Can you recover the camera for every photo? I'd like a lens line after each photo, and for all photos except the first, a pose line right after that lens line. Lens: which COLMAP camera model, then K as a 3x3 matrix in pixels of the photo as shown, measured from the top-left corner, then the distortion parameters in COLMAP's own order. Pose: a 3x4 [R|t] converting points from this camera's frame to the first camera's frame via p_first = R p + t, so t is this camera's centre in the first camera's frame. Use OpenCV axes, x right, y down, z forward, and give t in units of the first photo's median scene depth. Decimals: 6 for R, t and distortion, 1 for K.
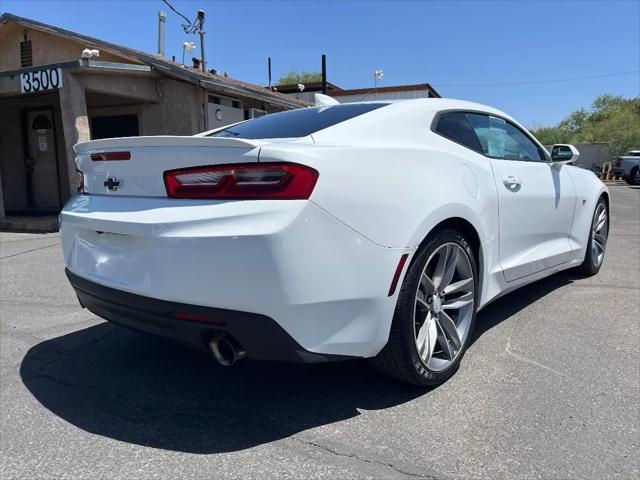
lens RADIAL K [[482.7, 0, 325.5], [0, 482.7, 244.7], [0, 0, 1]] dist [0.050893, -0.076469]
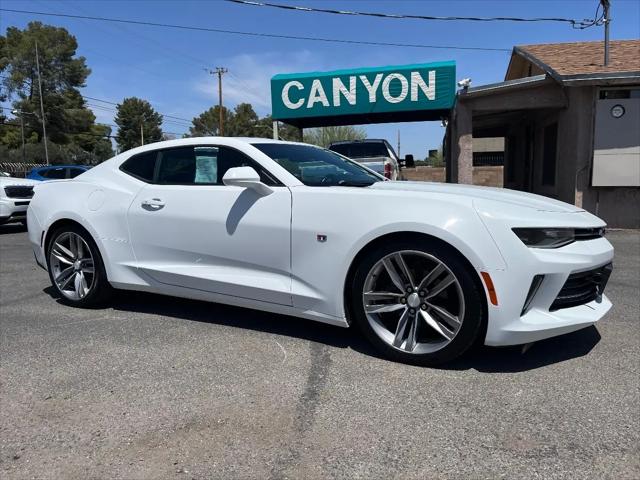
lens RADIAL K [[482.7, 0, 320.1], [0, 482.7, 242.0], [0, 0, 1]] dist [0.050893, -0.076469]
pose [[0.196763, 0.128607, -0.971980, 1.203499], [-0.132180, 0.985789, 0.103676, -0.152293], [0.971500, 0.108077, 0.210967, 0.813718]]
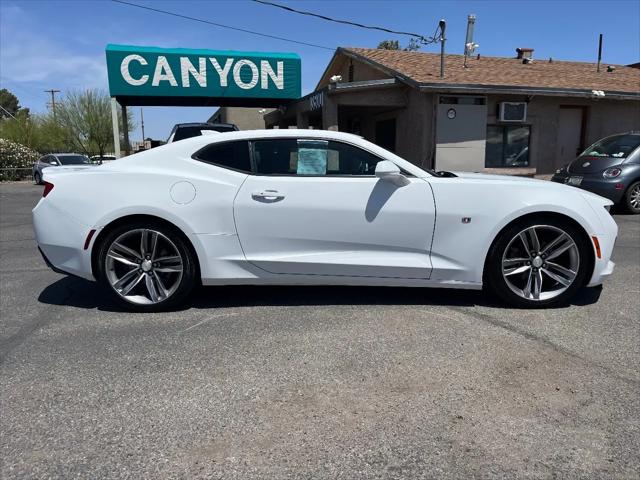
lens RADIAL K [[482.7, 0, 321.0], [0, 482.7, 245.2], [0, 0, 1]] dist [0.050893, -0.076469]
pose [[0.651796, 0.136348, -0.746037, 1.006019], [-0.112700, 0.990197, 0.082509, -0.082496], [0.749974, 0.030300, 0.660773, 0.185506]]
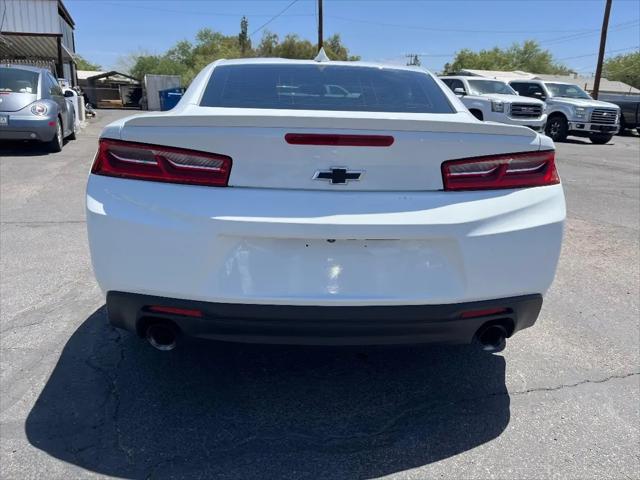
lens RADIAL K [[482.7, 0, 321.1], [0, 482.7, 242.9], [0, 0, 1]] dist [0.050893, -0.076469]
pose [[0.723316, -0.162743, 0.671065, -0.477202], [0.067054, 0.983791, 0.166308, -0.072186], [-0.687253, -0.075296, 0.722505, 0.222664]]
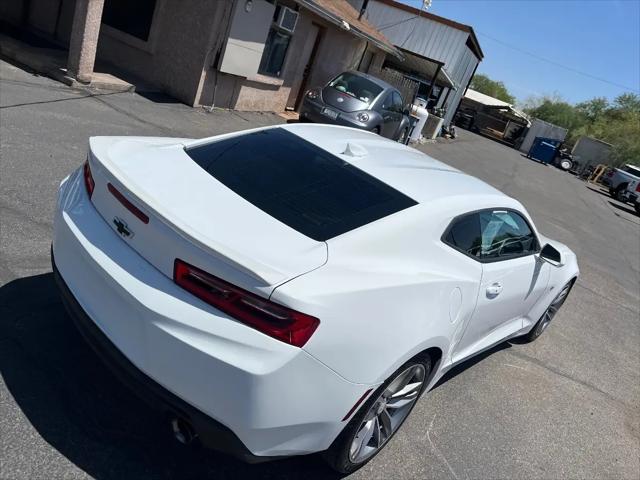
lens RADIAL K [[482.7, 0, 326.3], [0, 482.7, 236.5], [0, 0, 1]] dist [0.050893, -0.076469]
pose [[0.938098, 0.331784, 0.099455, -0.067919], [-0.345184, 0.919251, 0.189276, -0.212779], [-0.028625, -0.211890, 0.976874, 0.006801]]
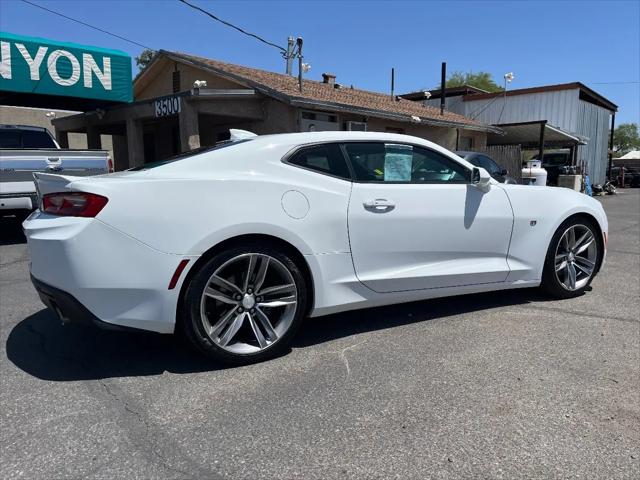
lens RADIAL K [[482.7, 0, 327.5], [0, 482.7, 244.0], [0, 0, 1]] dist [0.050893, -0.076469]
pose [[0.941471, 0.054349, -0.332685, 0.452516], [-0.056800, 0.998383, 0.002361, -0.022684], [0.332275, 0.016674, 0.943035, -0.068194]]
